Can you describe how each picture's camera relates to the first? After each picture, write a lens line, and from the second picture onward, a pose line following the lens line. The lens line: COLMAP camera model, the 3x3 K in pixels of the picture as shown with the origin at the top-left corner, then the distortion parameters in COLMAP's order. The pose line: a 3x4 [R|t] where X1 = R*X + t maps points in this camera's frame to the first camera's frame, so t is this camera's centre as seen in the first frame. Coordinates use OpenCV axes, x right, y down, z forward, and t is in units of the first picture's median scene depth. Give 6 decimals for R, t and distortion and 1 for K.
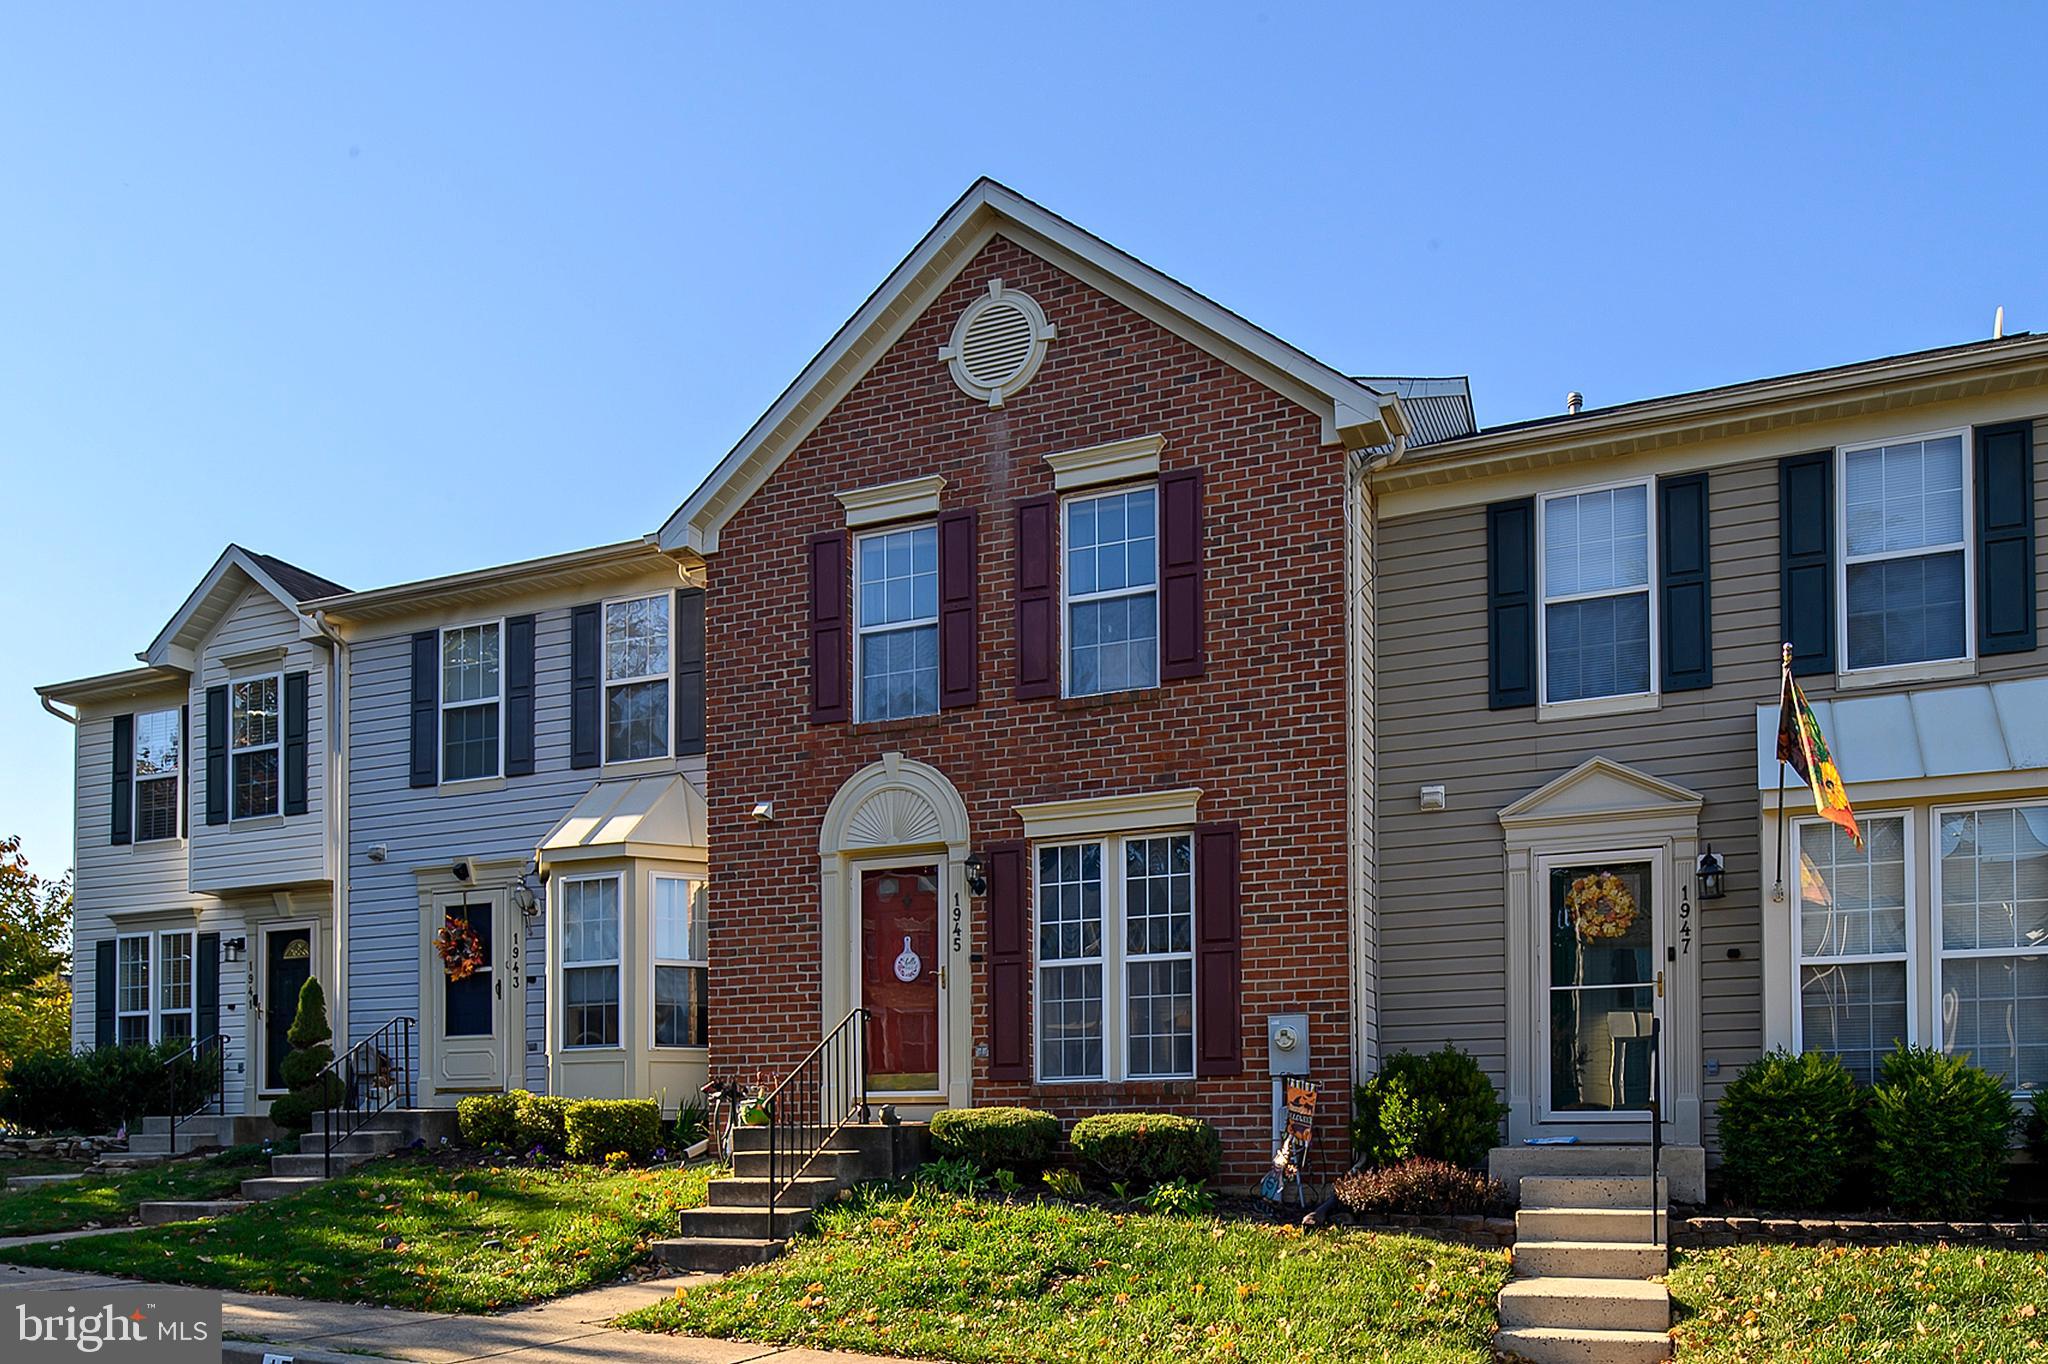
lens RADIAL K [[1106.5, 0, 1017.5], [0, 1106.5, 670.2], [0, 0, 1]] dist [-0.001426, -0.000812]
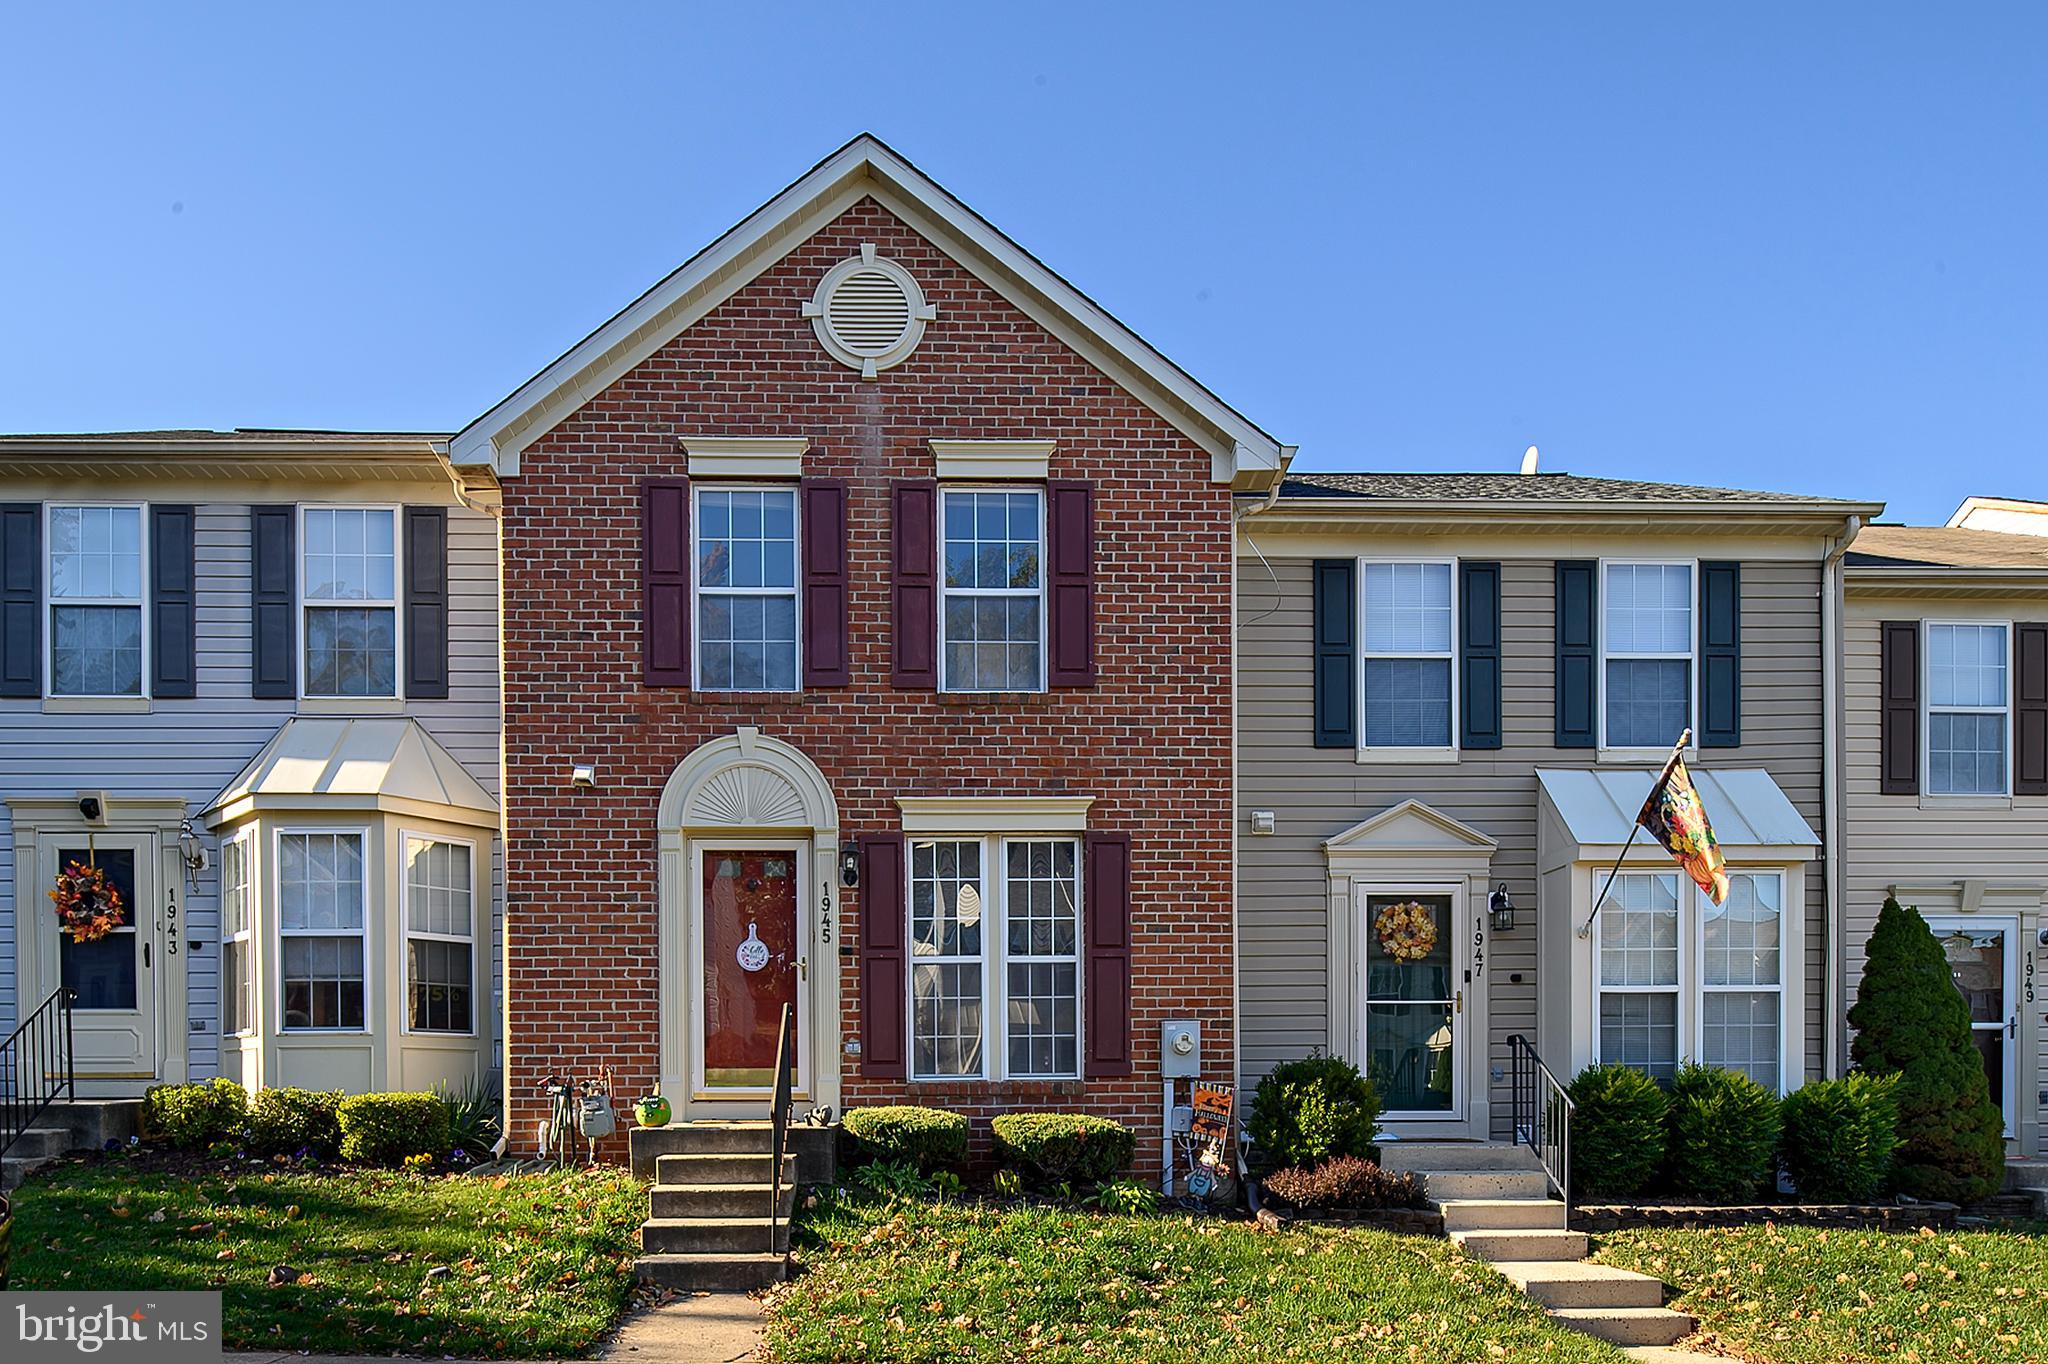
lens RADIAL K [[1106.5, 0, 1019.6], [0, 1106.5, 693.6], [0, 0, 1]] dist [-0.001426, -0.000812]
pose [[0.945581, 0.116182, 0.303939, -0.196967], [-0.124987, 0.992112, 0.009605, 0.009379], [-0.300425, -0.047070, 0.952643, 0.044960]]
